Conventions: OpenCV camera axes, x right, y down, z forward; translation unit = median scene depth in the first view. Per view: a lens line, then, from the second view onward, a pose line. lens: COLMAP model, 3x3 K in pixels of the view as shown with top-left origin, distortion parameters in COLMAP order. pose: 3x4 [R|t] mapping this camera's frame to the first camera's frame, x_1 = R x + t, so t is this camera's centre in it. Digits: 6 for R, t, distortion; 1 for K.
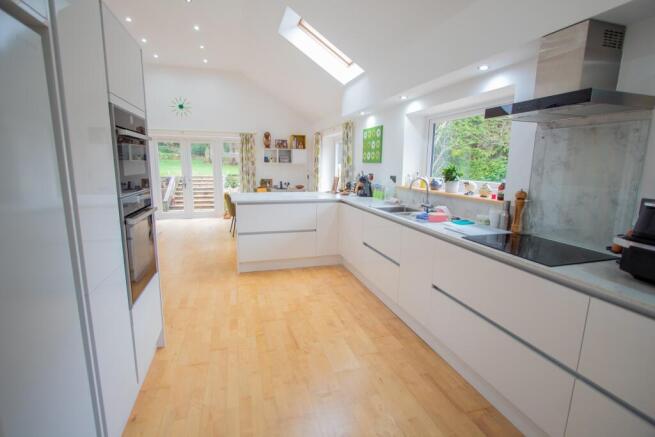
lens RADIAL K [[308.3, 0, 327.1], [0, 308.3, 217.1], [0, 0, 1]] dist [-0.013460, 0.000270]
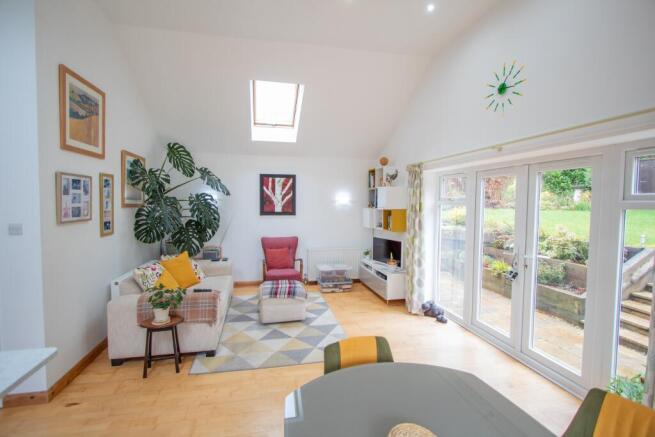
lens RADIAL K [[308.3, 0, 322.9], [0, 308.3, 216.8], [0, 0, 1]] dist [-0.013460, 0.000270]
pose [[-0.088311, 0.037100, -0.995402, -0.033544], [-0.178003, 0.982633, 0.052416, -0.156366], [0.980059, 0.181814, -0.080173, 0.767886]]
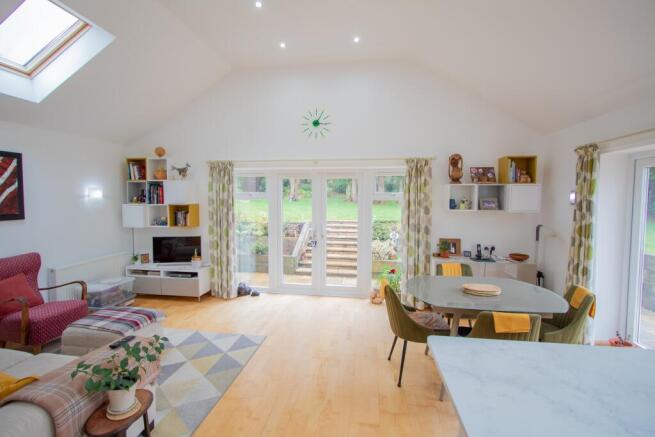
lens RADIAL K [[308.3, 0, 325.2], [0, 308.3, 215.8], [0, 0, 1]] dist [-0.013460, 0.000270]
pose [[0.906055, 0.015376, -0.422880, -0.170742], [-0.063938, 0.992841, -0.100893, -0.096892], [0.418301, 0.118453, 0.900551, 0.419257]]
